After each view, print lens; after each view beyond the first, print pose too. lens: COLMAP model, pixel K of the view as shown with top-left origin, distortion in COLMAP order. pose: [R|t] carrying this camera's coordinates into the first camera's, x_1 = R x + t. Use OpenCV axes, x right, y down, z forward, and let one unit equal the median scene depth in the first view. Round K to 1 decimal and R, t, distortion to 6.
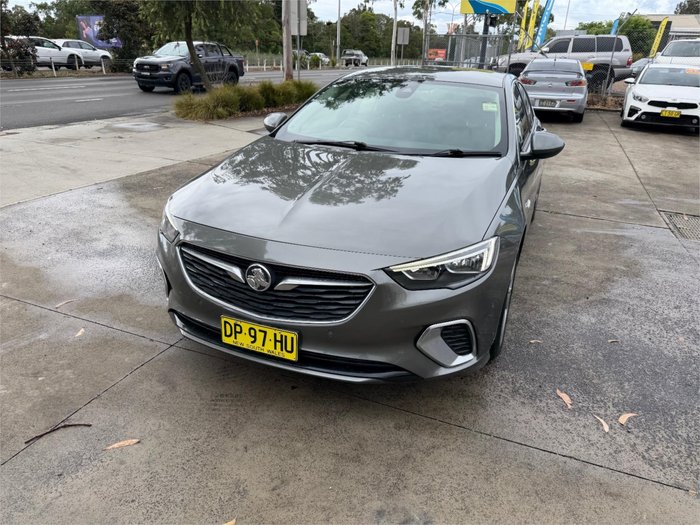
lens RADIAL K [[498.0, 0, 346.2], [0, 498.0, 263.7], [0, 0, 1]] dist [0.026373, -0.035676]
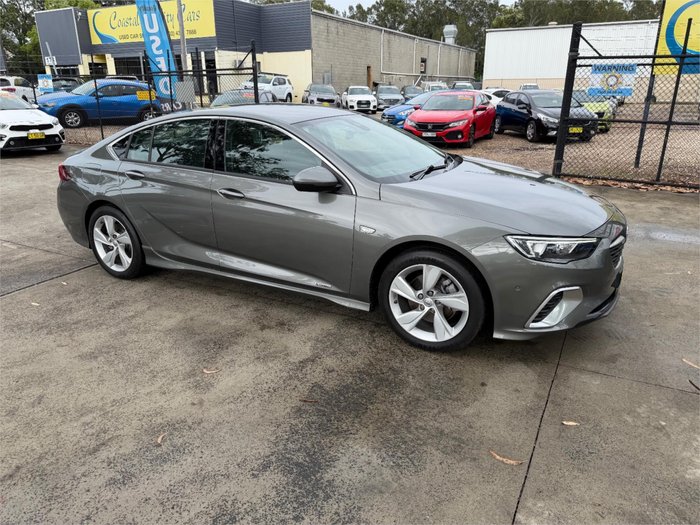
lens RADIAL K [[498.4, 0, 342.8], [0, 498.4, 262.6], [0, 0, 1]] dist [0.023079, -0.031199]
pose [[0.116806, -0.362000, 0.924831, -1.579989], [0.390250, 0.873033, 0.292436, -0.629258], [-0.913270, 0.326757, 0.243246, 1.286620]]
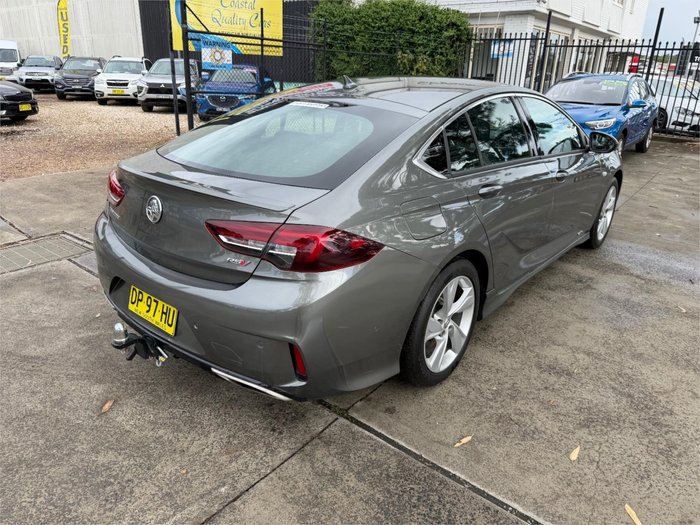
lens RADIAL K [[501.0, 0, 343.1], [0, 501.0, 259.9], [0, 0, 1]] dist [-0.002473, 0.000016]
pose [[-0.949490, -0.171541, 0.262761, 0.076752], [0.054412, 0.734669, 0.676240, -1.336603], [-0.309045, 0.656380, -0.688227, 3.270194]]
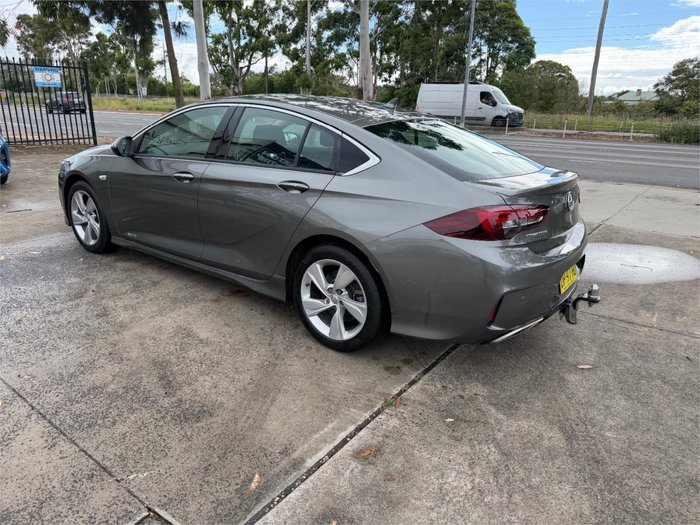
lens RADIAL K [[498.0, 0, 346.2], [0, 498.0, 263.7], [0, 0, 1]] dist [0.026373, -0.035676]
pose [[-0.245062, 0.259516, -0.934129, 2.040551], [-0.400219, 0.850502, 0.341277, -0.867395], [0.883045, 0.457490, -0.104562, 2.379756]]
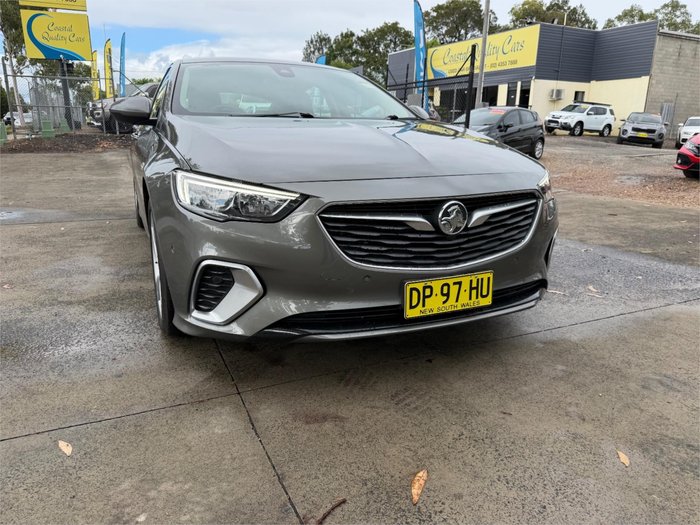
lens RADIAL K [[498.4, 0, 342.8], [0, 498.4, 262.6], [0, 0, 1]] dist [0.023079, -0.031199]
pose [[0.697093, -0.213051, 0.684595, -0.798480], [0.282943, 0.959081, 0.010364, 0.034523], [-0.658790, 0.186477, 0.728850, 0.456288]]
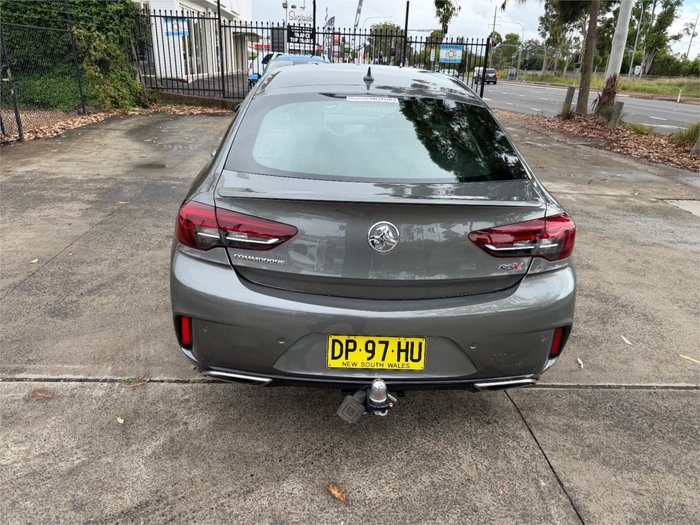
lens RADIAL K [[502.5, 0, 344.5], [0, 502.5, 260.9], [0, 0, 1]] dist [0.026538, -0.035917]
pose [[-0.912738, 0.081820, -0.400268, 1.044619], [-0.218241, 0.730590, 0.647000, -1.265365], [0.345369, 0.677897, -0.648981, 3.194197]]
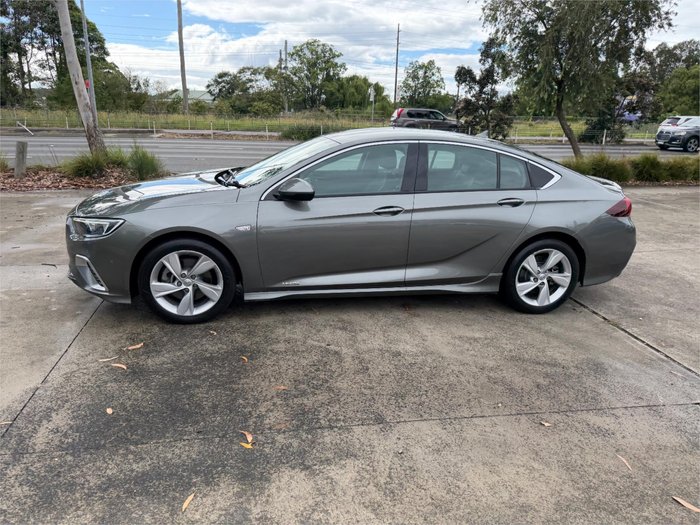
lens RADIAL K [[498.0, 0, 346.2], [0, 498.0, 263.7], [0, 0, 1]] dist [0.026373, -0.035676]
pose [[0.554945, 0.226123, -0.800565, 1.922498], [-0.328995, 0.943548, 0.038452, -0.209552], [0.764067, 0.242043, 0.598011, 0.586407]]
